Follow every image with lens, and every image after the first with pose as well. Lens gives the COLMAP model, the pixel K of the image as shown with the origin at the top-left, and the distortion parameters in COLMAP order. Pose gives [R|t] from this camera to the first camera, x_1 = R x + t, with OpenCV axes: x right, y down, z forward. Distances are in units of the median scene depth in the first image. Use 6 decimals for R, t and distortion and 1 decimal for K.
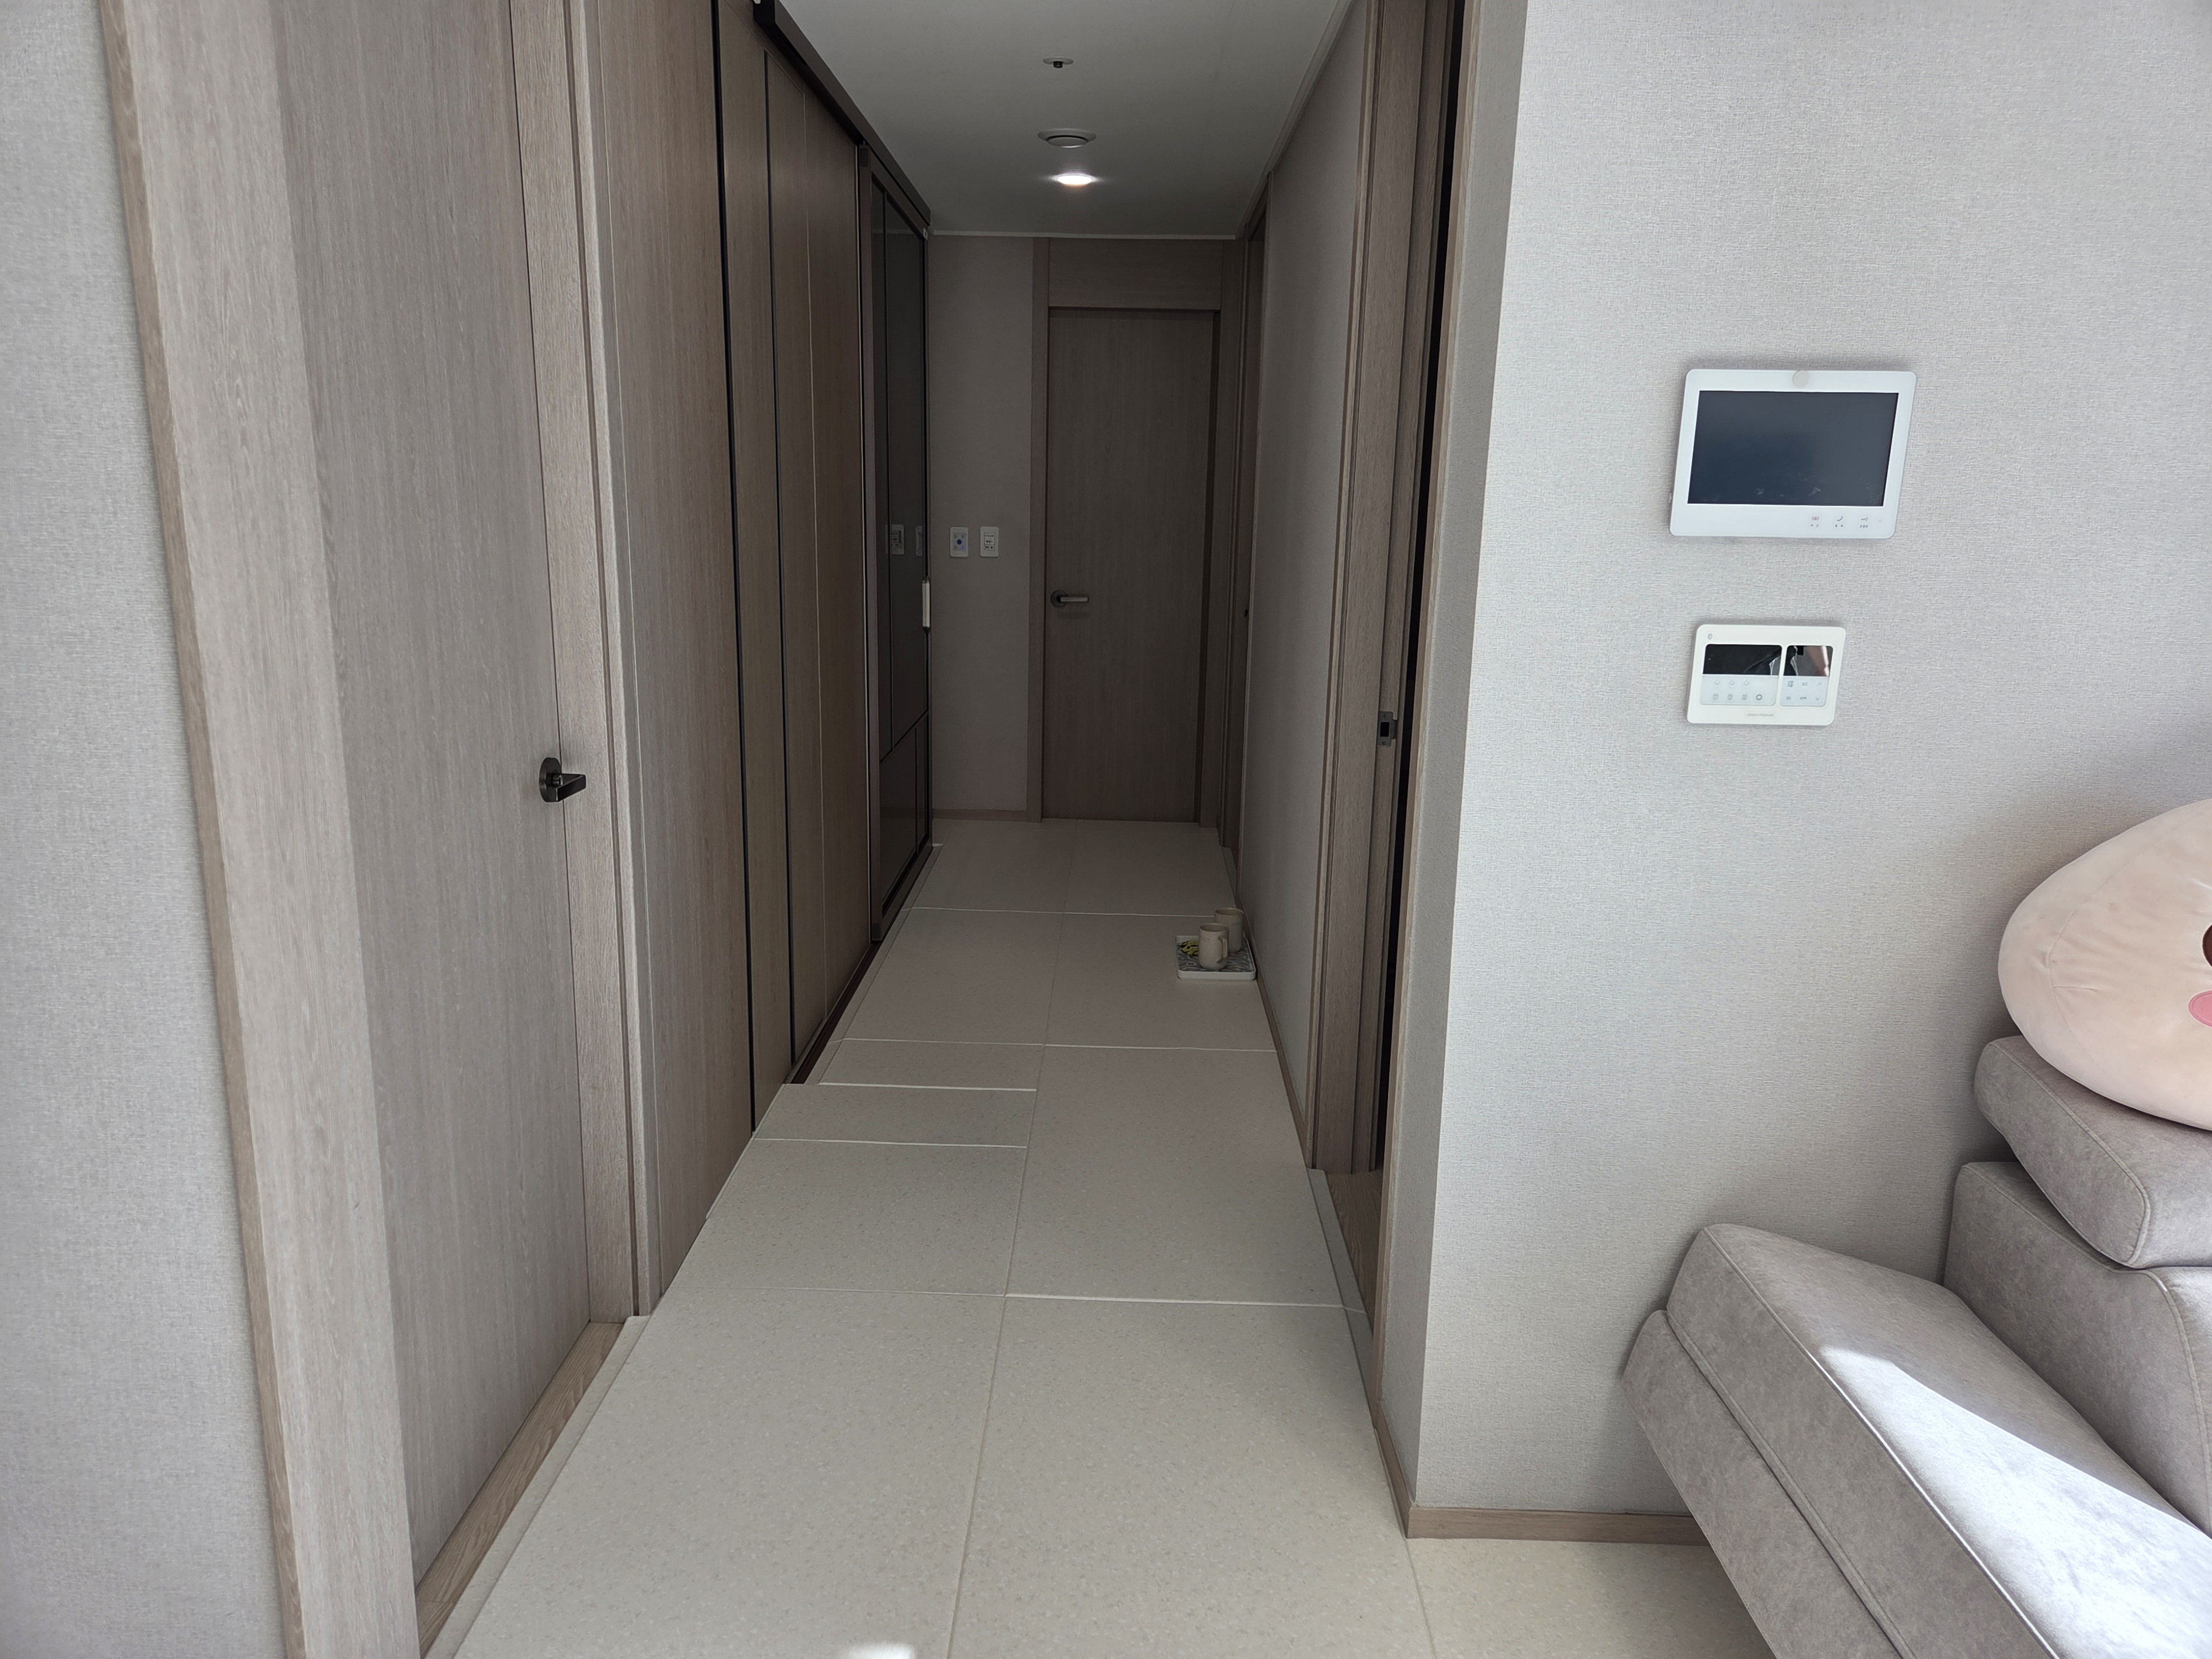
lens RADIAL K [[1475.0, 0, 1108.7], [0, 1475.0, 818.5], [0, 0, 1]] dist [0.040113, -0.006625]
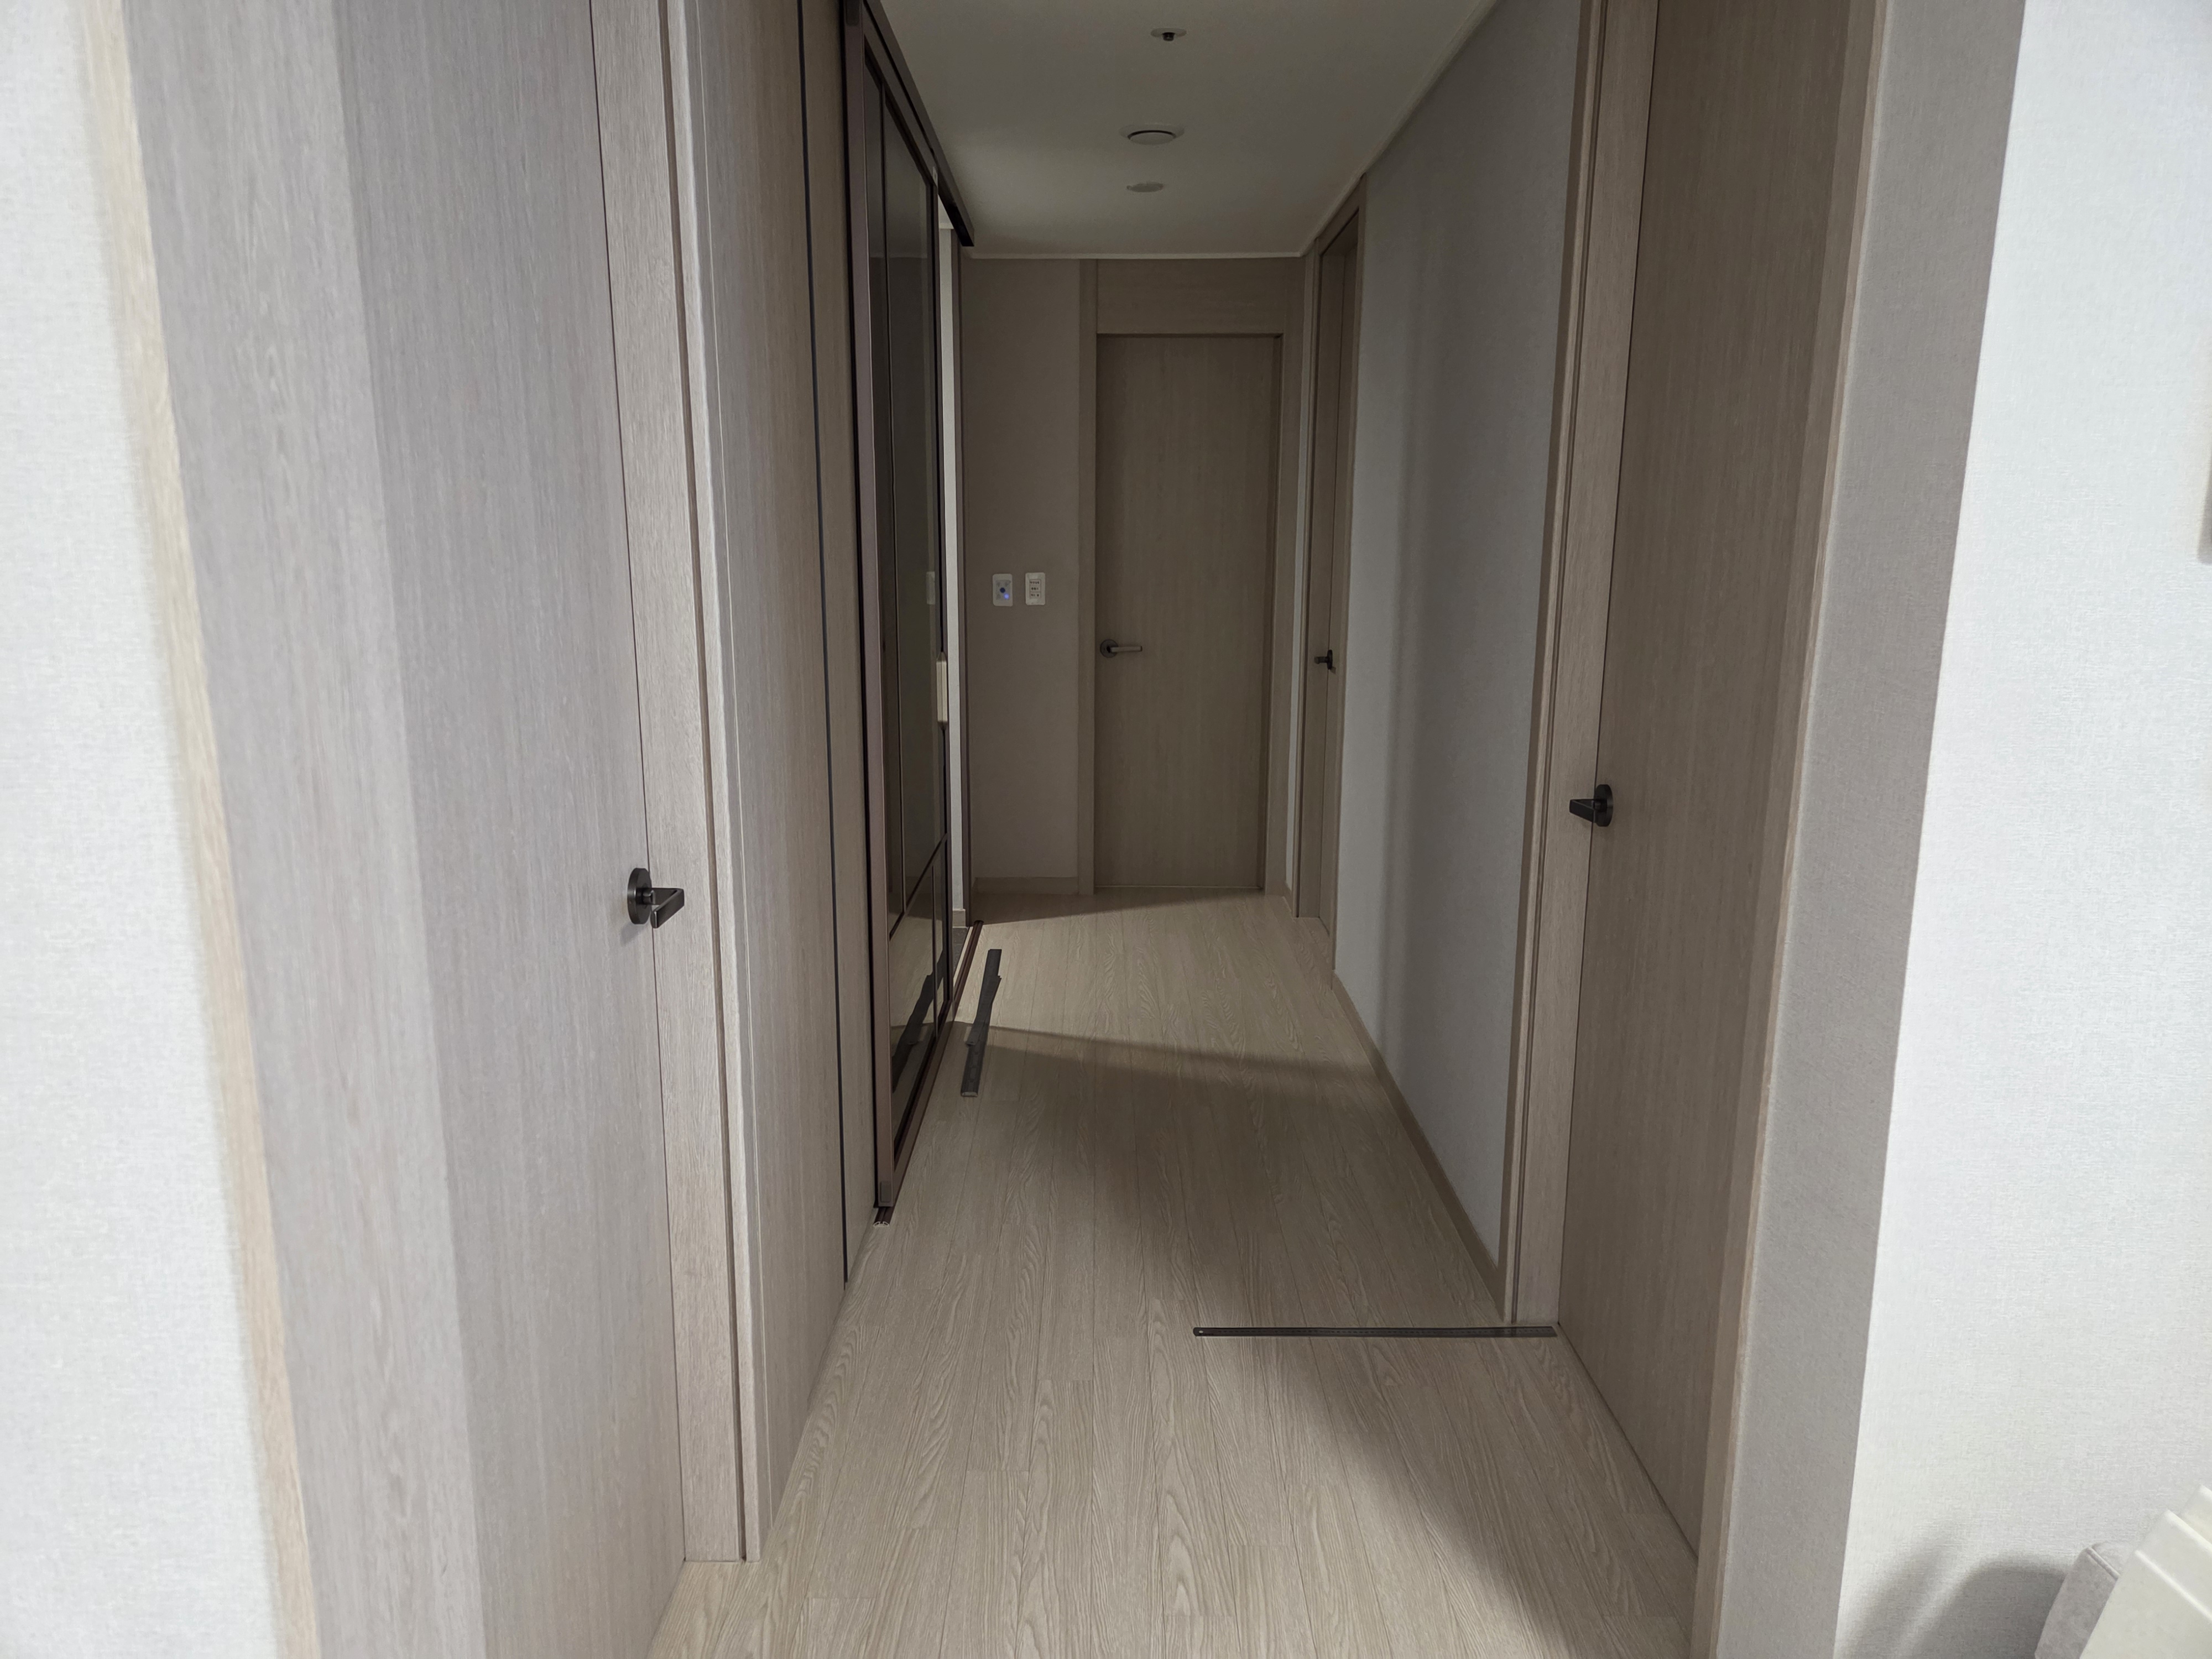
lens RADIAL K [[1475.0, 0, 1098.9], [0, 1475.0, 846.7], [0, 0, 1]] dist [0.040113, -0.006625]
pose [[0.999770, -0.020415, 0.006632, -0.163127], [0.020491, 0.999723, -0.011577, -0.045842], [-0.006394, 0.011711, 0.999911, 0.249448]]
